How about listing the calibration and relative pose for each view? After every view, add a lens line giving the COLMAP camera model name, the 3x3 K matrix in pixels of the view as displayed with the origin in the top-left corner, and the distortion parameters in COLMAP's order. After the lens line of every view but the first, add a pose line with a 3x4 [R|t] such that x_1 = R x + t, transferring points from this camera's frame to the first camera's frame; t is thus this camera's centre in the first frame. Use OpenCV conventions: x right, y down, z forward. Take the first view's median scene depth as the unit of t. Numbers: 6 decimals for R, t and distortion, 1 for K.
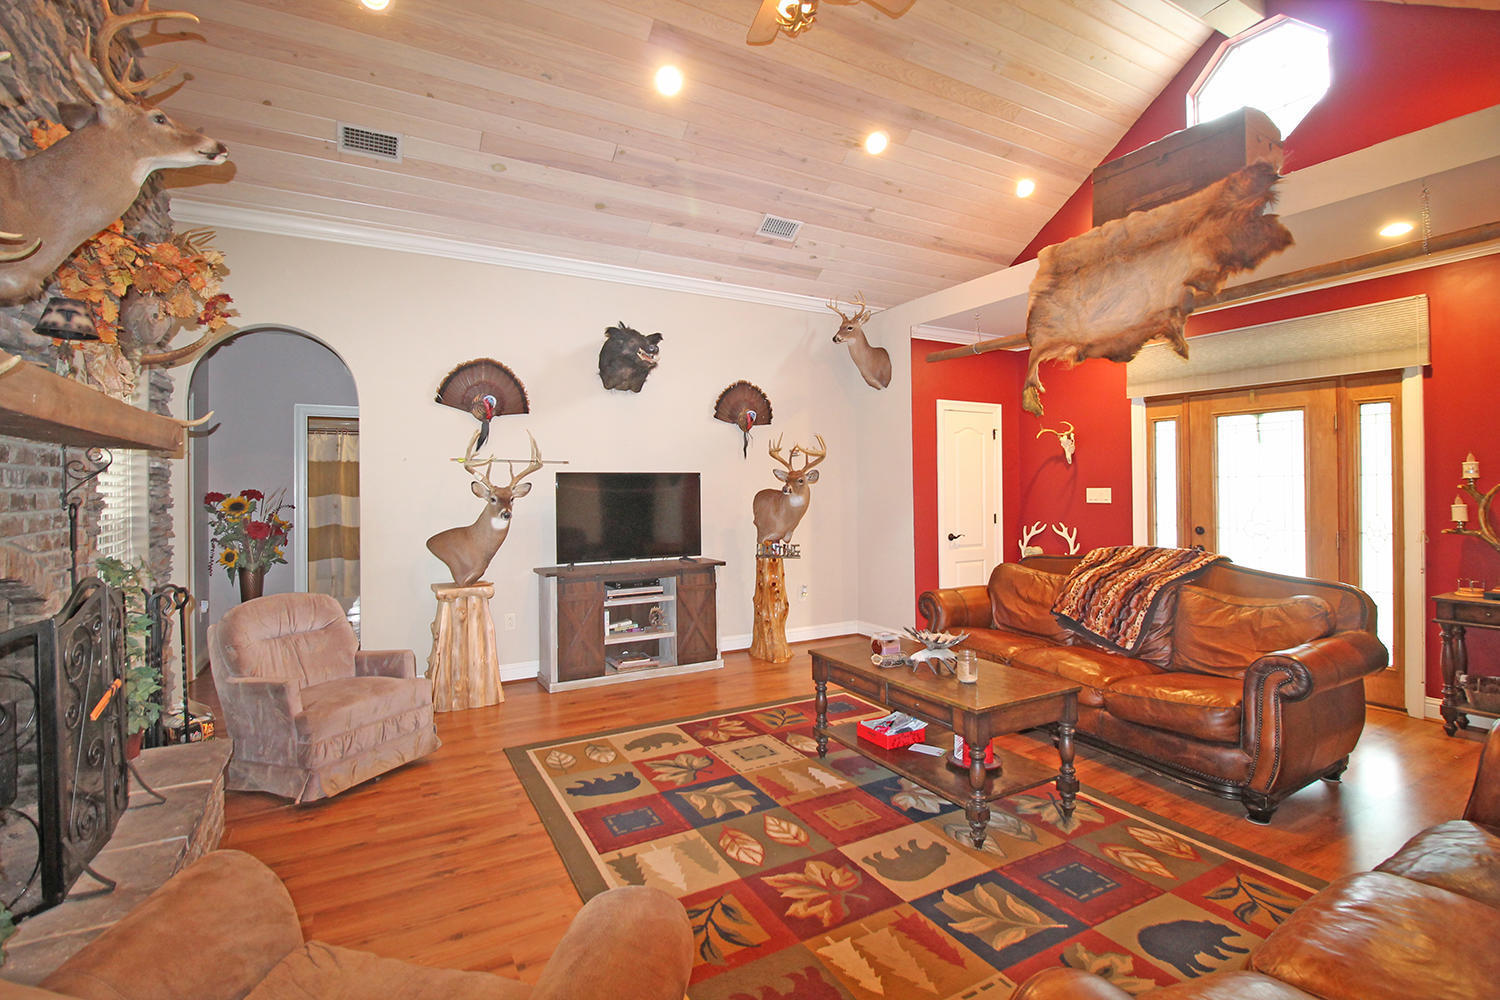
lens RADIAL K [[698.7, 0, 741.3], [0, 698.7, 482.5], [0, 0, 1]] dist [0.002506, 0.000131]
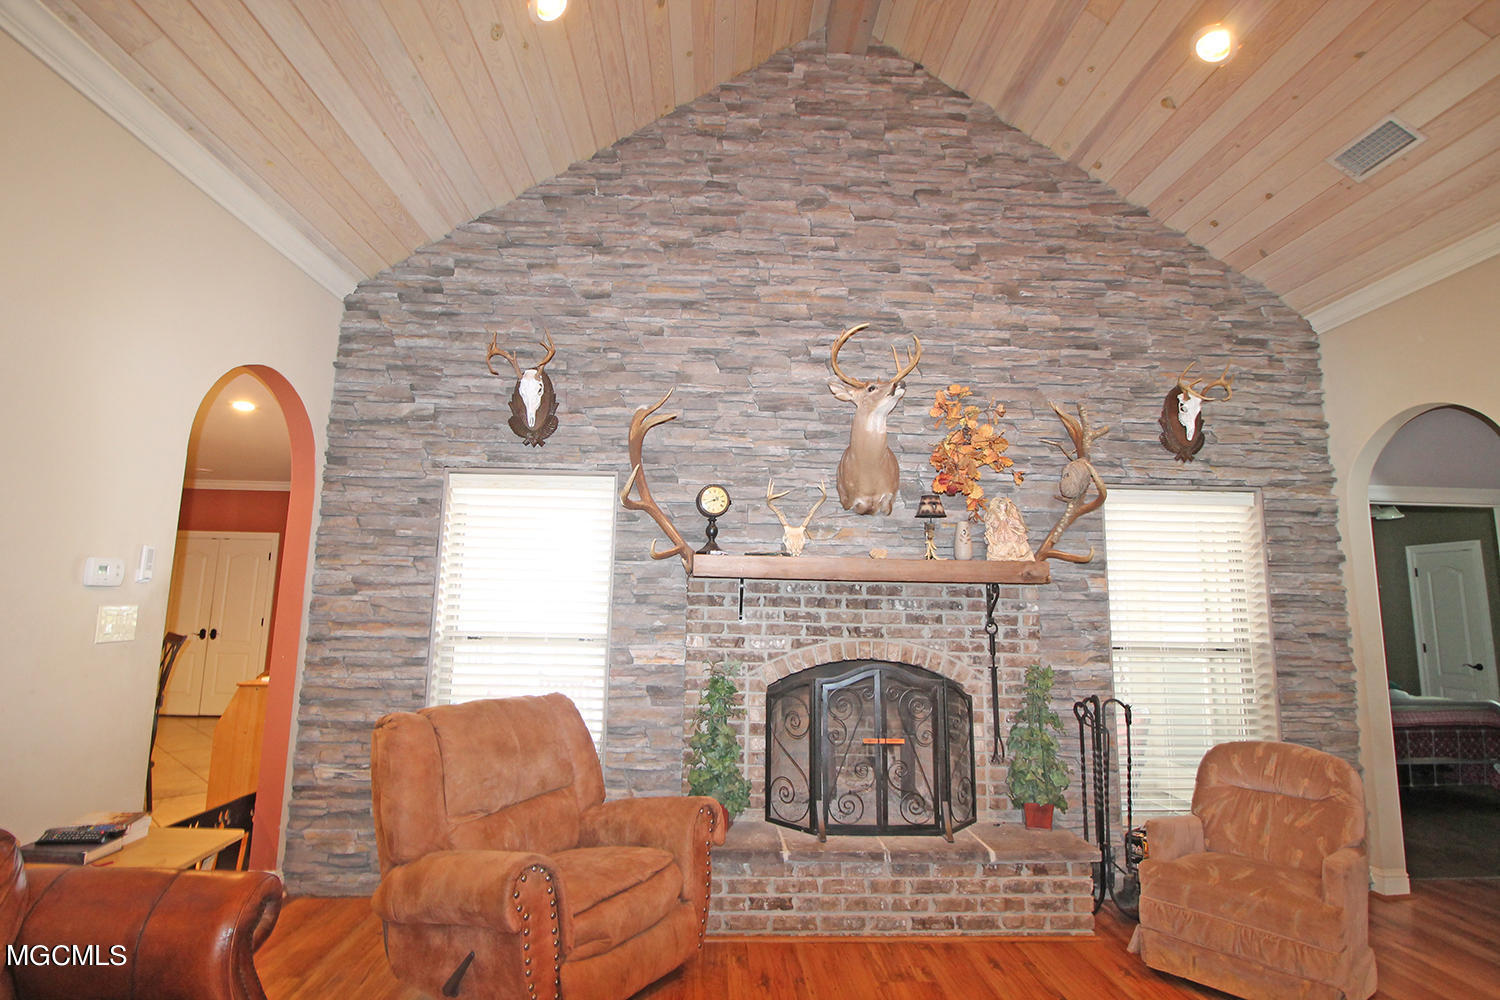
lens RADIAL K [[720.0, 0, 751.8], [0, 720.0, 482.4], [0, 0, 1]] dist [-0.001787, -0.010082]
pose [[-0.442707, -0.142066, -0.885340, 0.428310], [-0.008474, 0.987988, -0.154300, -0.015024], [0.896626, -0.060807, -0.438593, 0.799269]]
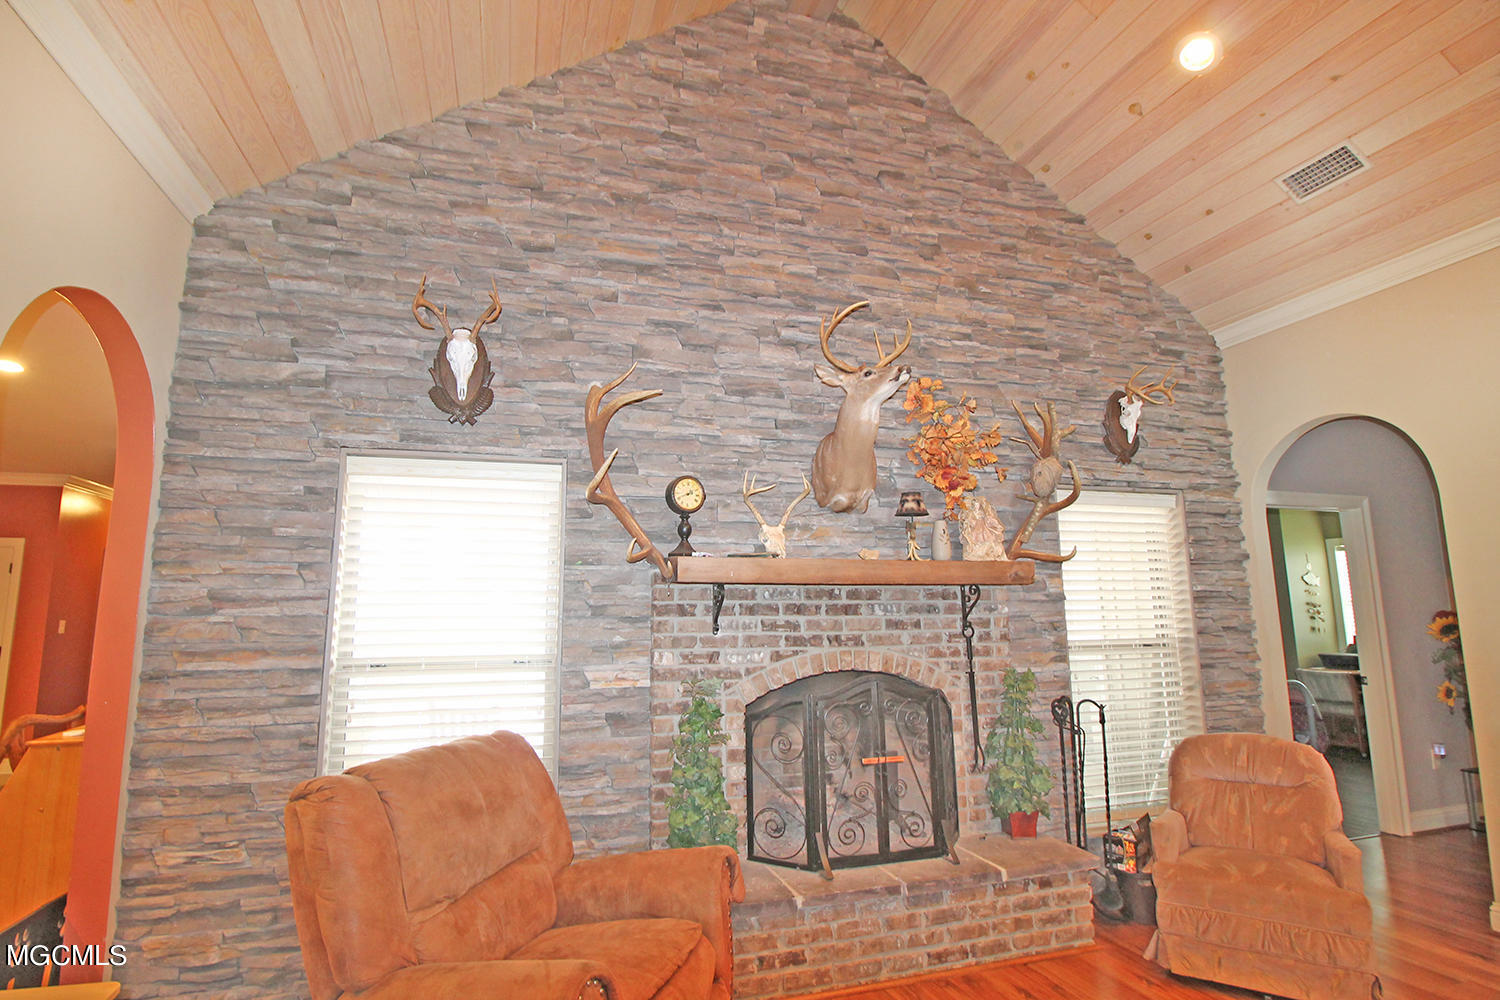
lens RADIAL K [[707.0, 0, 727.7], [0, 707.0, 491.9], [0, 0, 1]] dist [0.001324, -0.014216]
pose [[-0.218826, -0.146348, -0.964727, 0.373224], [0.014406, 0.988096, -0.153161, -0.016332], [0.975658, -0.047414, -0.214113, 0.548503]]
